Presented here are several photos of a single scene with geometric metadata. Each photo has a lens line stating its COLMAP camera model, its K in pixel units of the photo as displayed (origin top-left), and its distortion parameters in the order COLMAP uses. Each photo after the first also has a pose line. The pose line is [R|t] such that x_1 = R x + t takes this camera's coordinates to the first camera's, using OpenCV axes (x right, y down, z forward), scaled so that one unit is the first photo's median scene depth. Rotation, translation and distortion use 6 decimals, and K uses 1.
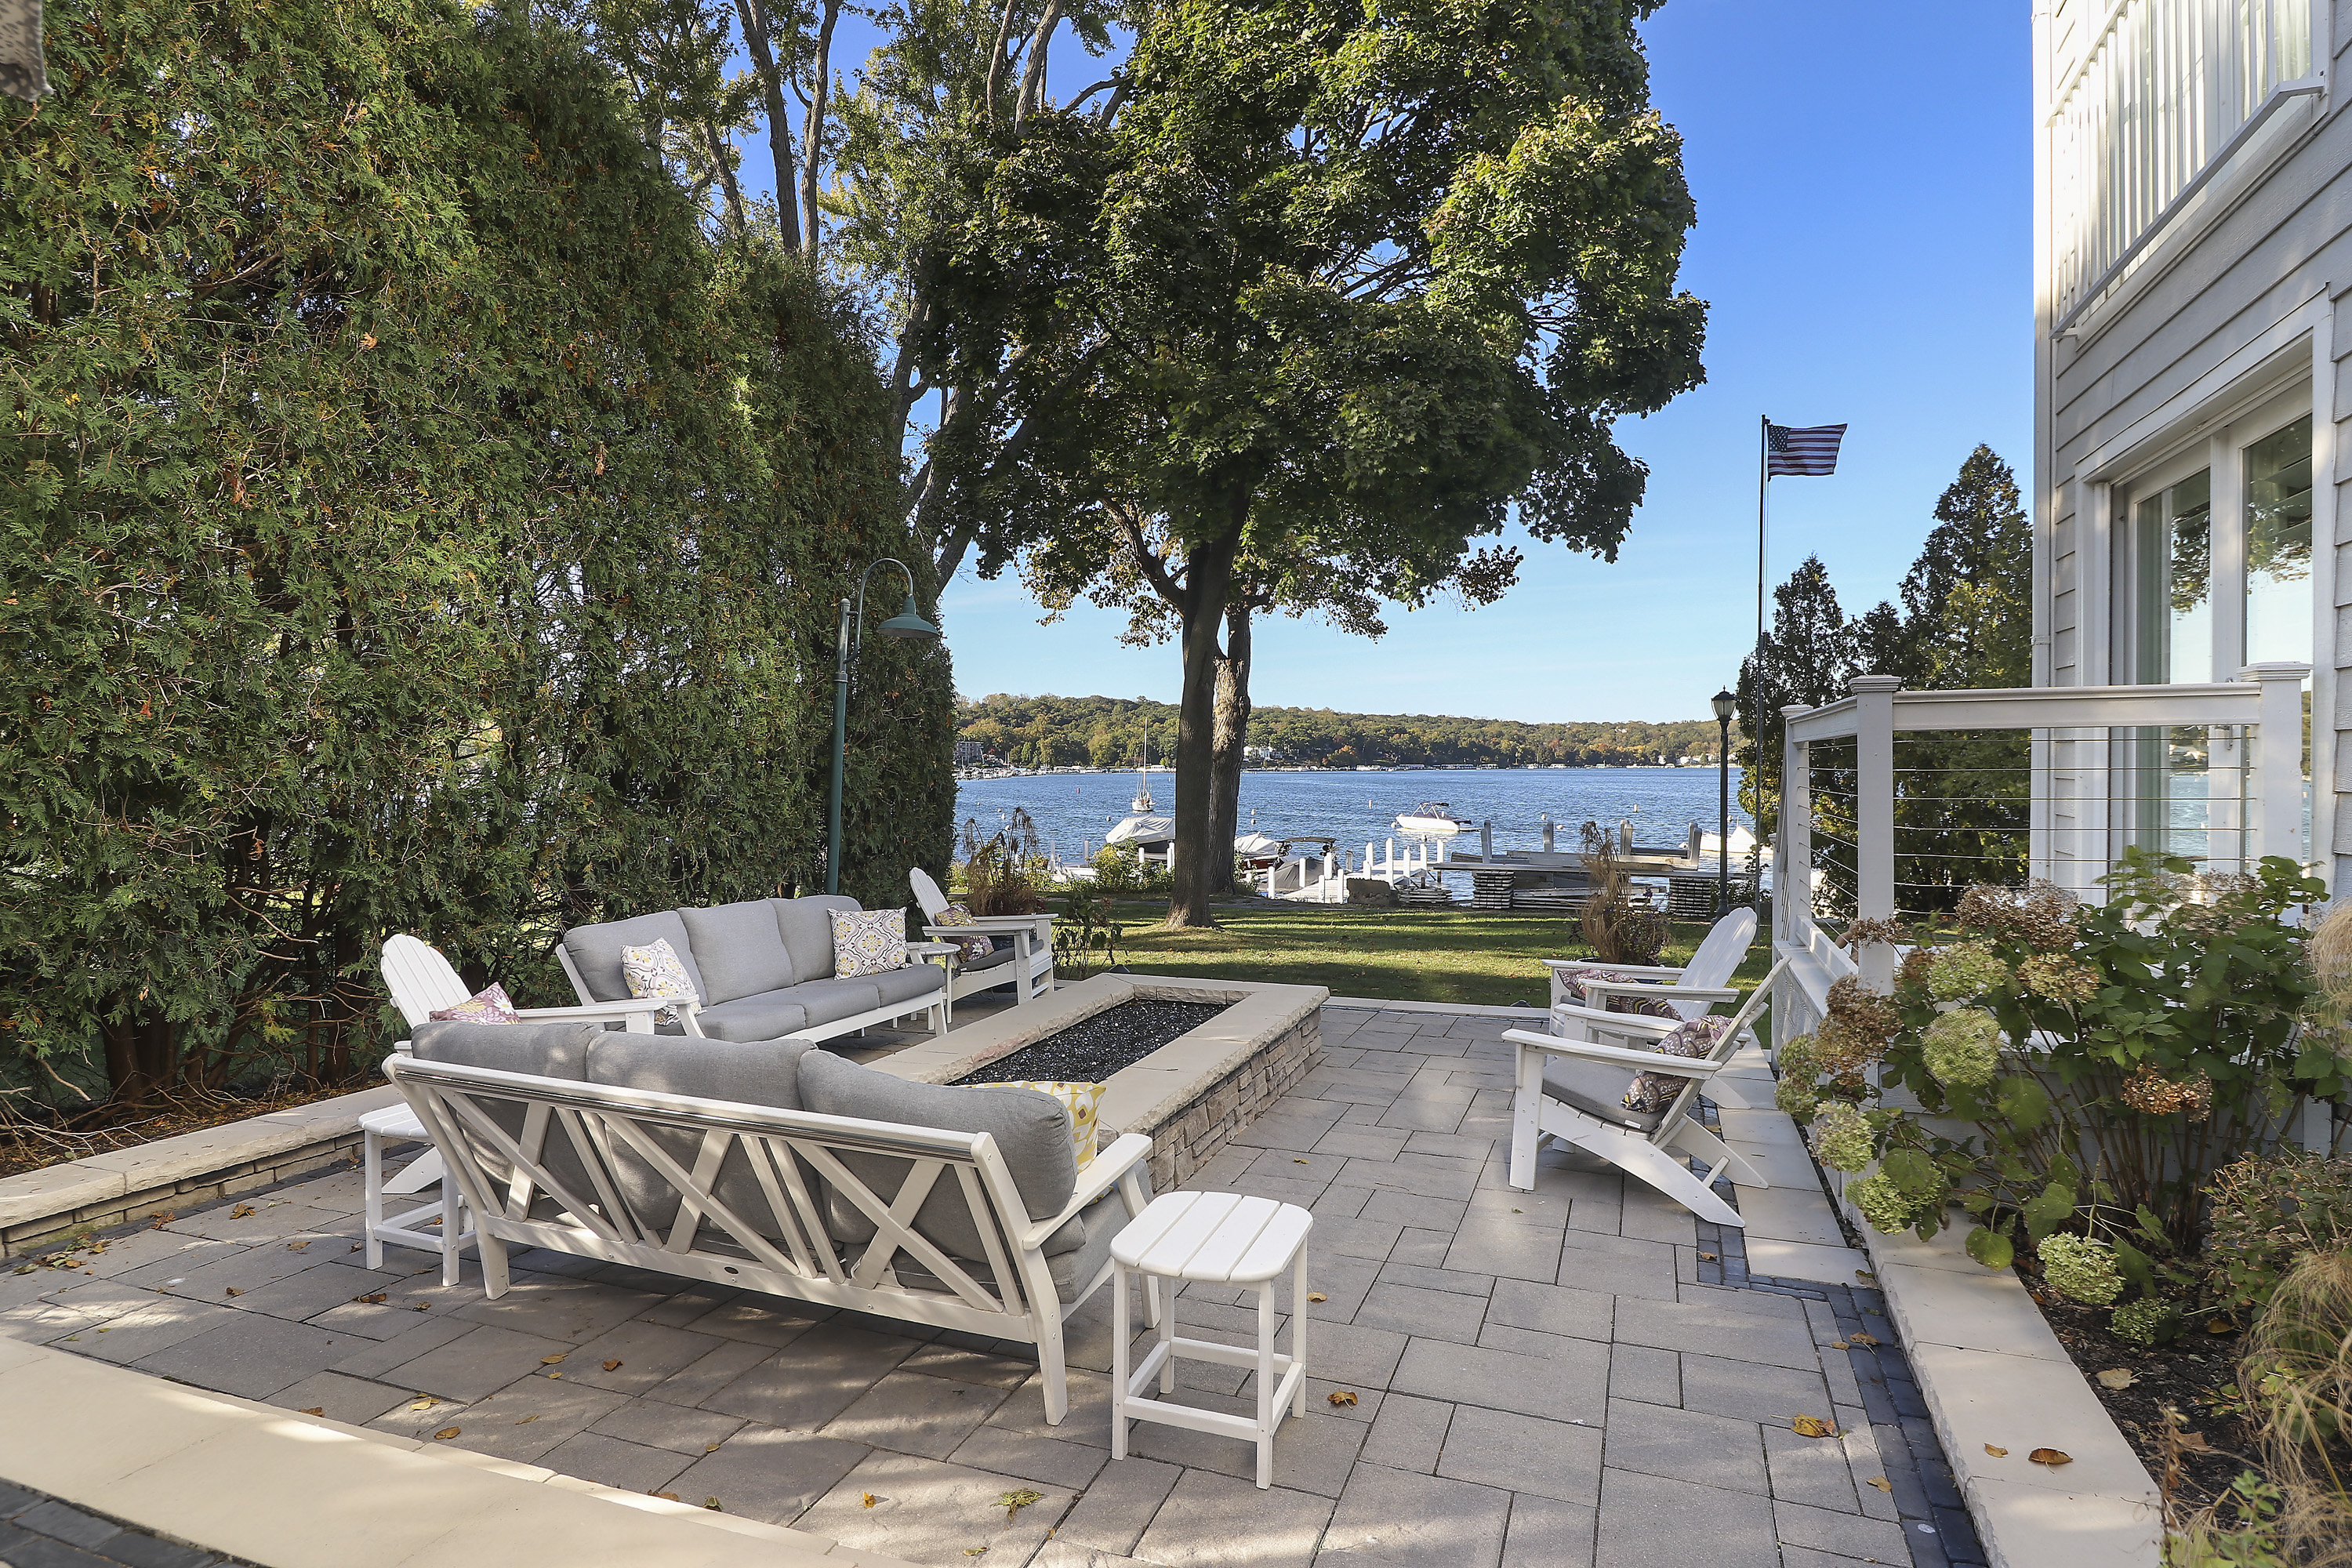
lens RADIAL K [[1282.5, 0, 1176.0], [0, 1282.5, 784.0], [0, 0, 1]] dist [-0.000670, -0.000004]
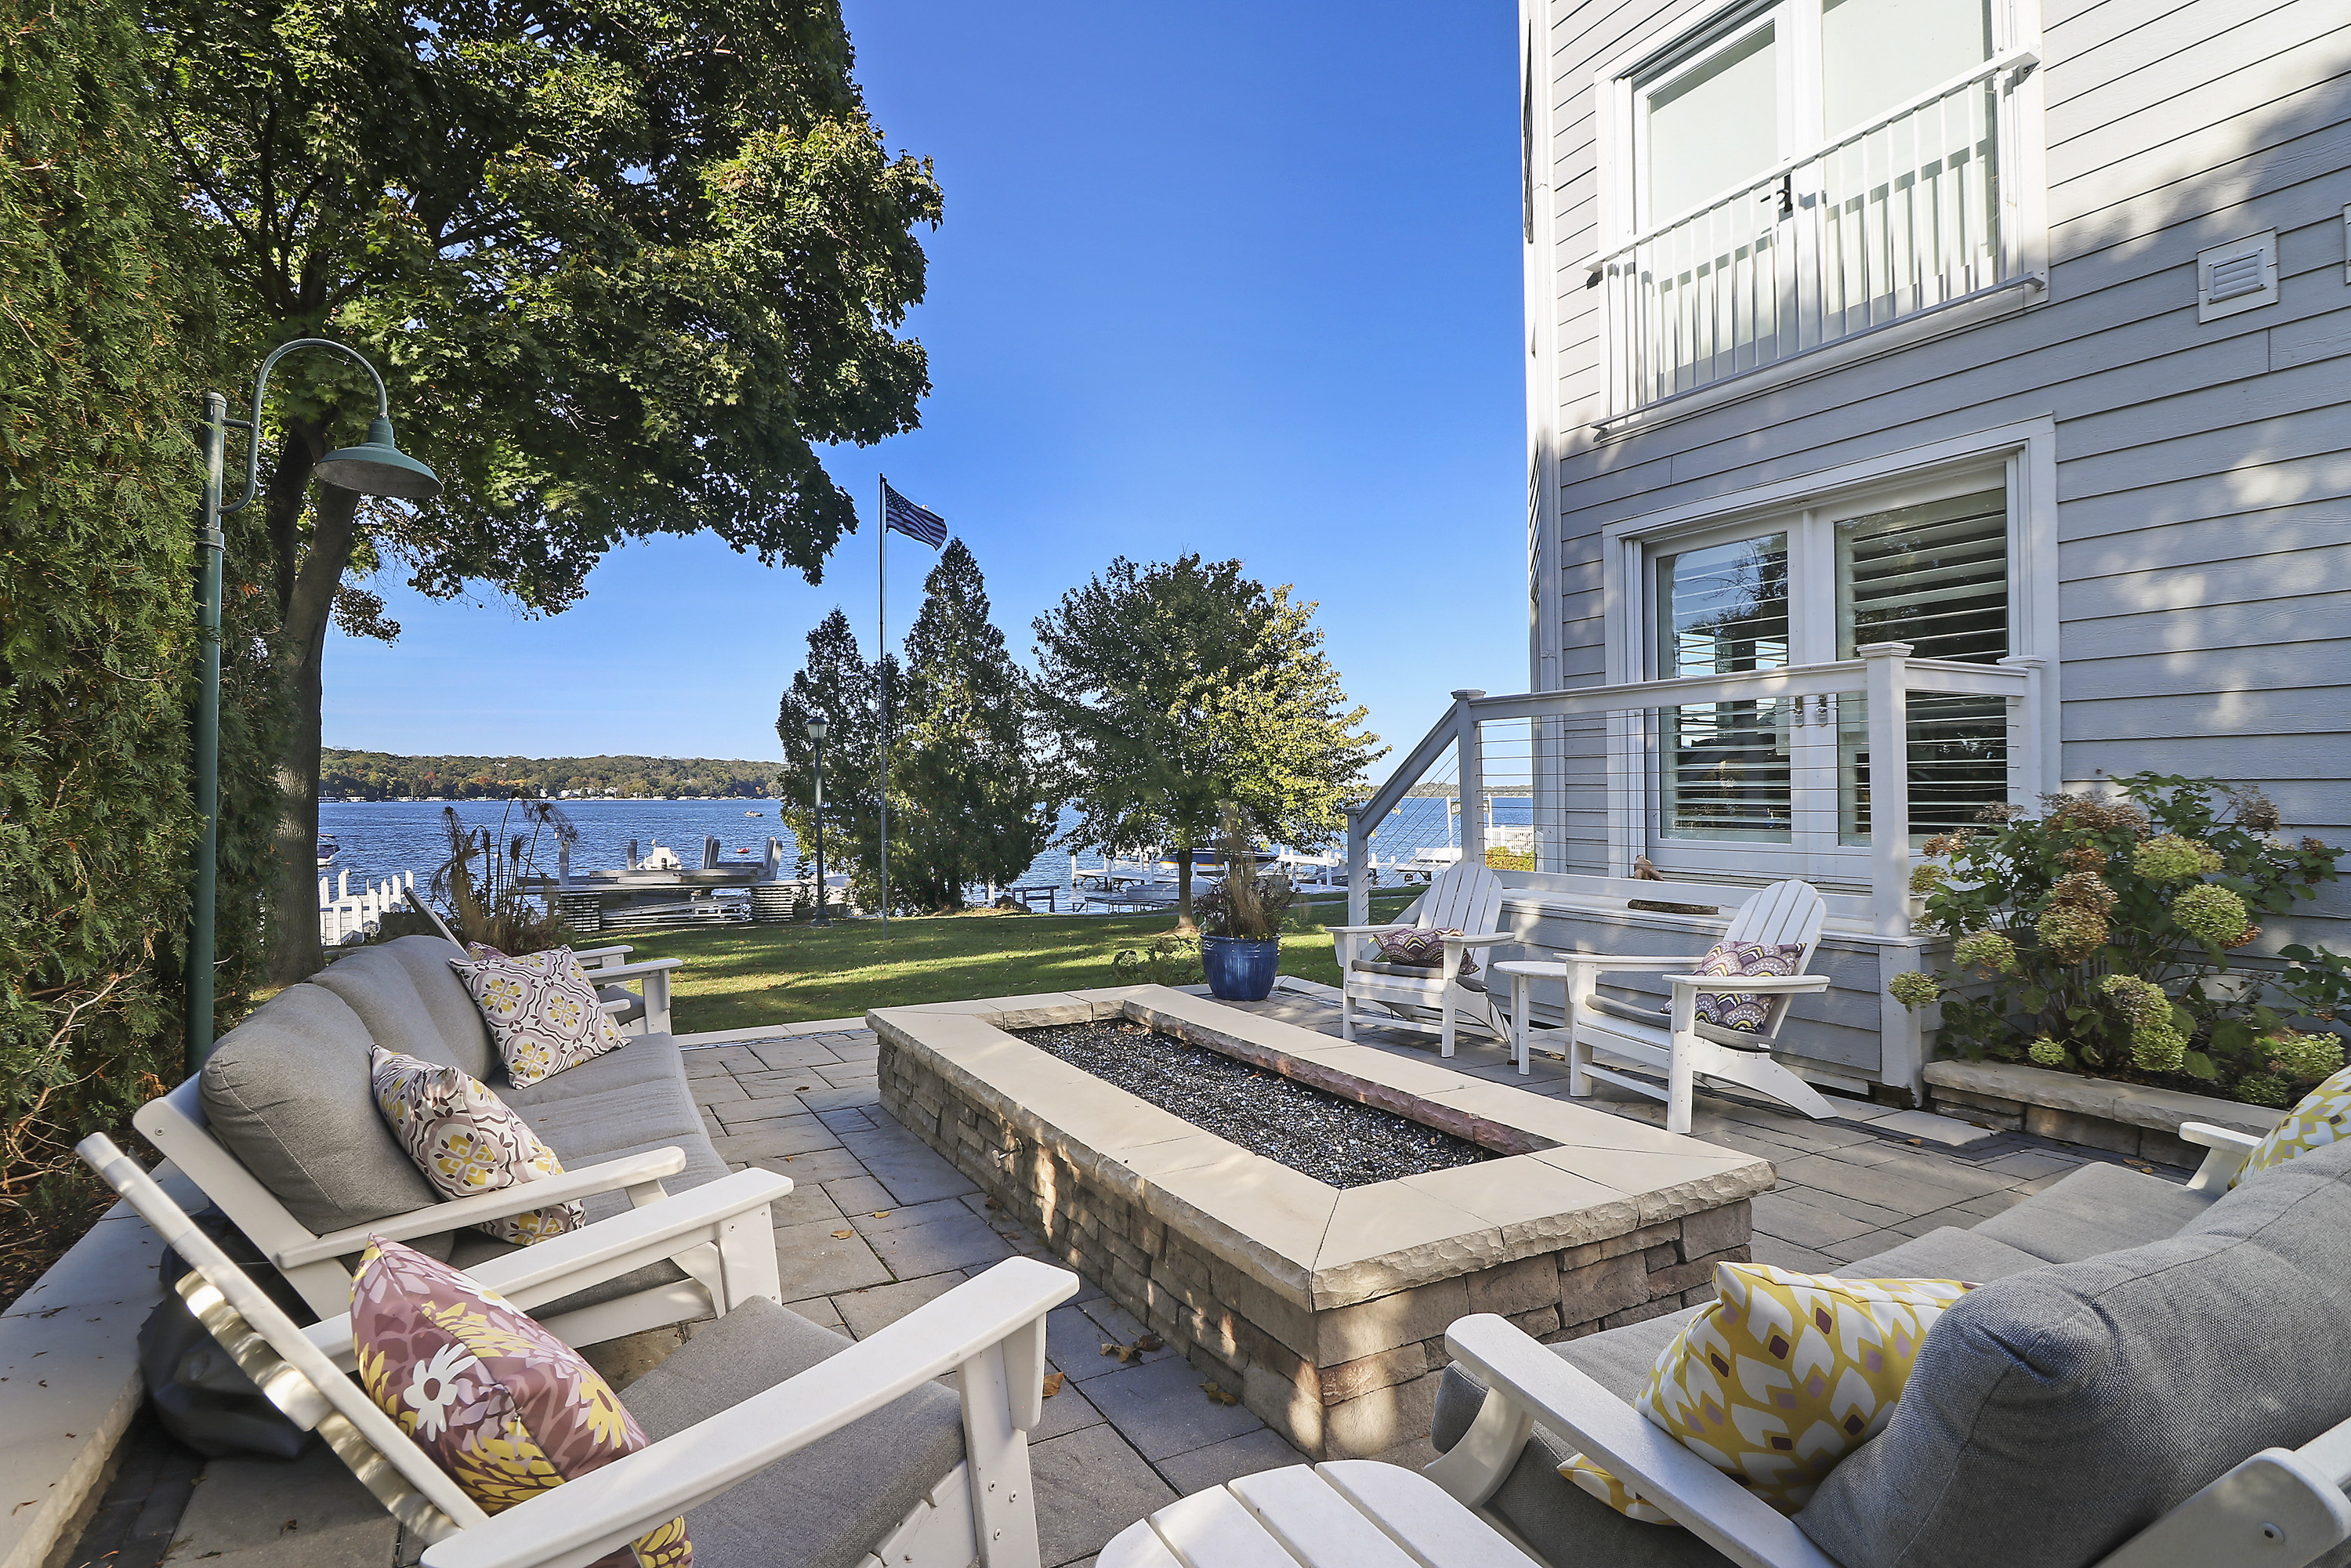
lens RADIAL K [[1137.6, 0, 1175.5], [0, 1137.6, 784.0], [0, 0, 1]] dist [-0.047445, 0.000028]
pose [[0.641098, 0.014386, 0.767324, -0.104448], [0.007590, 0.999657, -0.025083, 0.010748], [-0.767421, 0.021904, 0.640769, 0.122828]]
